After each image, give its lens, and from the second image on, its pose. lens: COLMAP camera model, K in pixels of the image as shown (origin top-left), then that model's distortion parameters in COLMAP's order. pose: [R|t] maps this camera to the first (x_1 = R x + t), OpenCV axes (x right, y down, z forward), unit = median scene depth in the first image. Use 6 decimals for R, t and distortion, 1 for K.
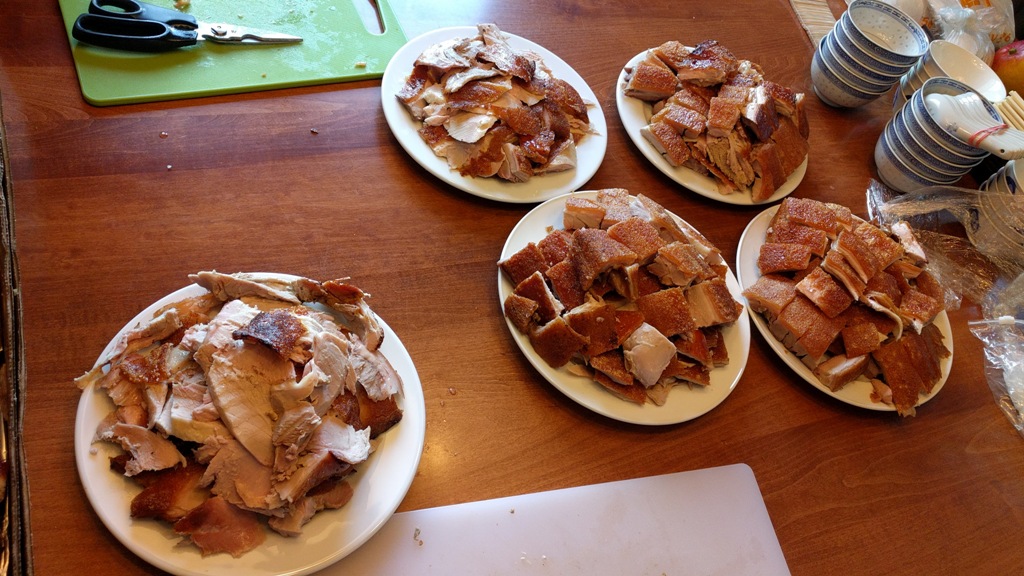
lens RADIAL K [[770.4, 0, 508.7], [0, 770.4, 289.1], [0, 0, 1]] dist [0.005444, 0.008950]
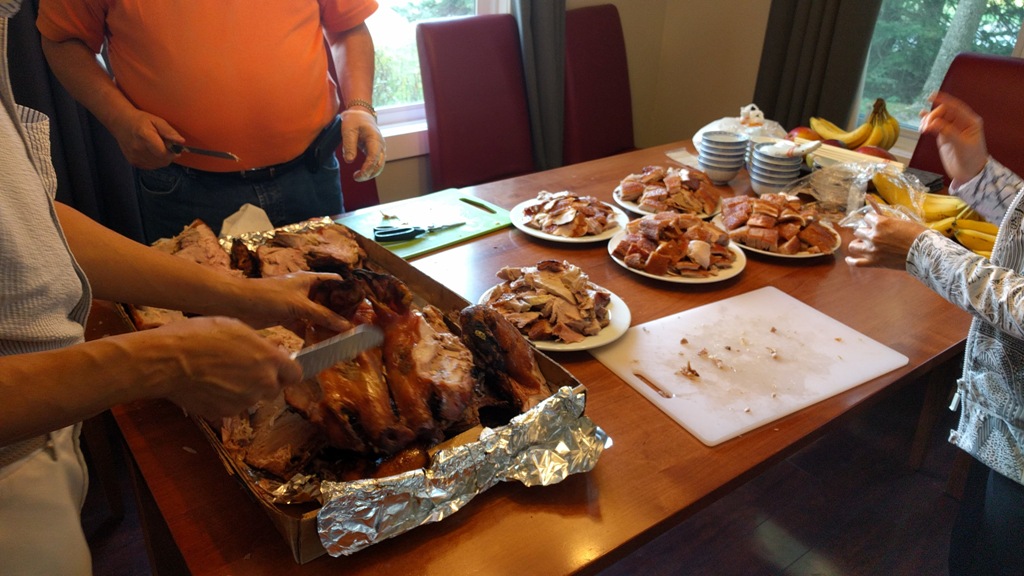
lens RADIAL K [[770.4, 0, 512.5], [0, 770.4, 285.4], [0, 0, 1]] dist [0.005444, 0.008950]
pose [[0.920006, -0.355388, 0.165192, -0.563778], [0.391379, 0.811347, -0.434211, 0.740700], [0.020286, 0.464129, 0.885535, -0.692870]]
